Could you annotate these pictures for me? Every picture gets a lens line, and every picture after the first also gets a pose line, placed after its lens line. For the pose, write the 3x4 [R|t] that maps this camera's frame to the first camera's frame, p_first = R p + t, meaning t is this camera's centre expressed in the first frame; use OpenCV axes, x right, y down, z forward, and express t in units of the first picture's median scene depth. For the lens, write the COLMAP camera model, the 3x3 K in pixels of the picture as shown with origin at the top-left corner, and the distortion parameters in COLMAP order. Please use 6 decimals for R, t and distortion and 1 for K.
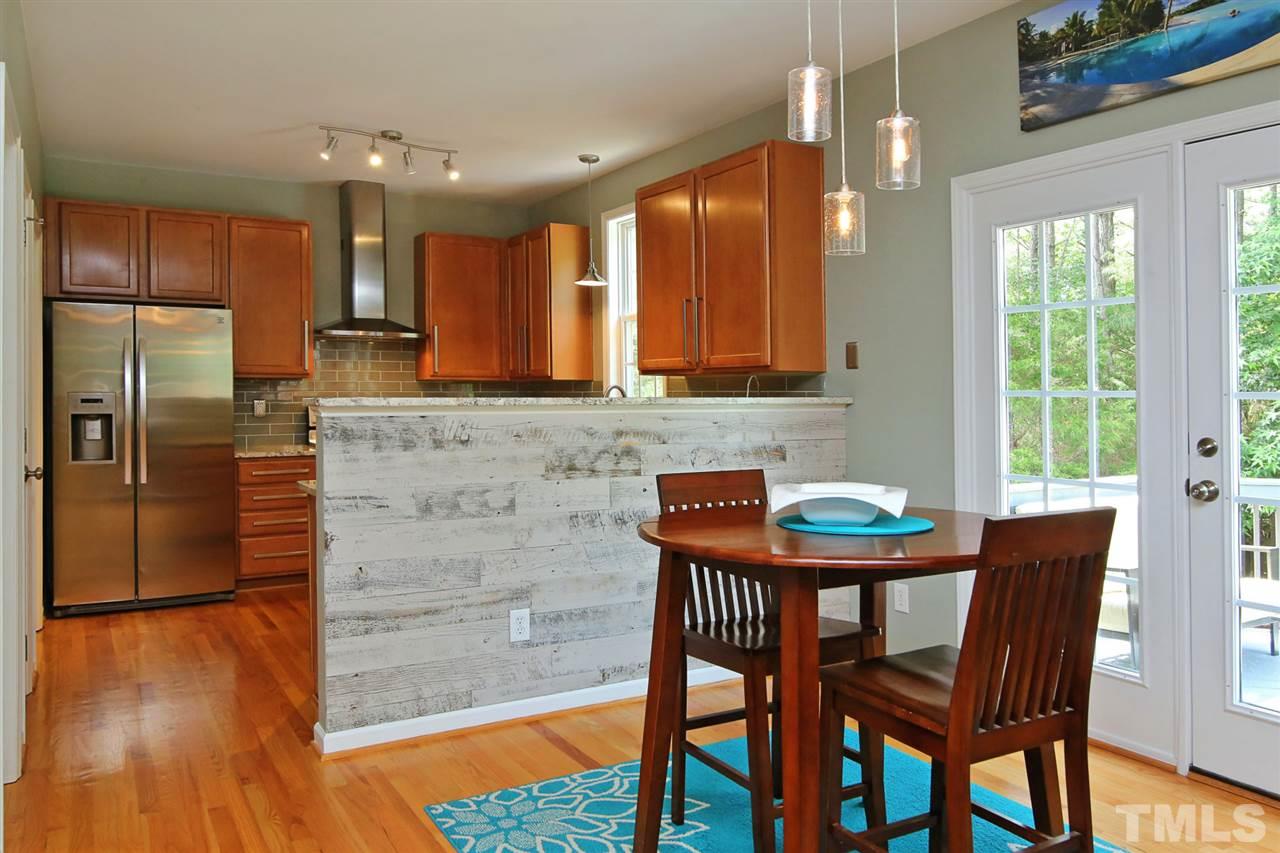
lens RADIAL K [[968.9, 0, 639.4], [0, 968.9, 408.9], [0, 0, 1]] dist [-0.006693, -0.003381]
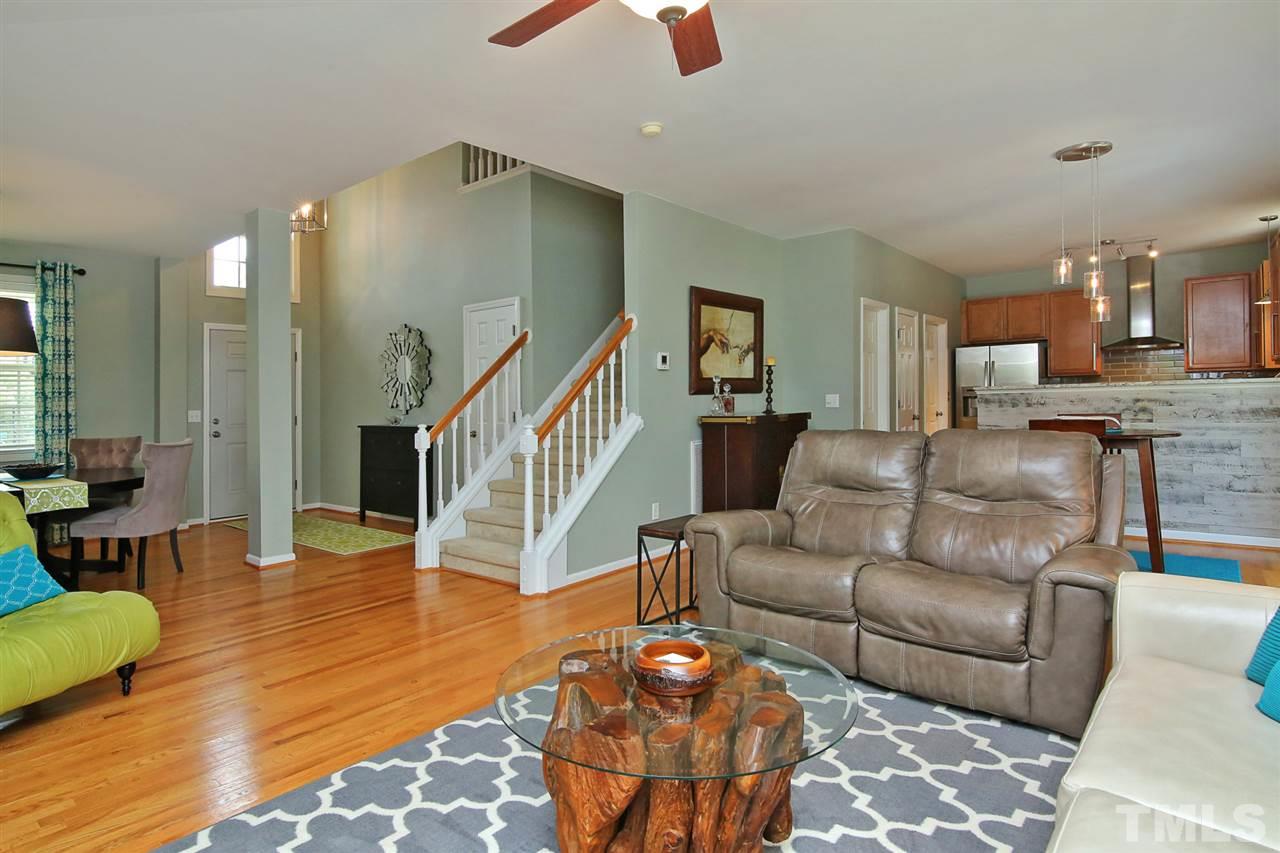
lens RADIAL K [[642.8, 0, 641.1], [0, 642.8, 408.3], [0, 0, 1]] dist [-0.002242, -0.000600]
pose [[0.377902, 0.003062, -0.925841, 0.806679], [0.012776, 0.999882, 0.008521, 0.017435], [0.925757, -0.015048, 0.377818, -0.429808]]
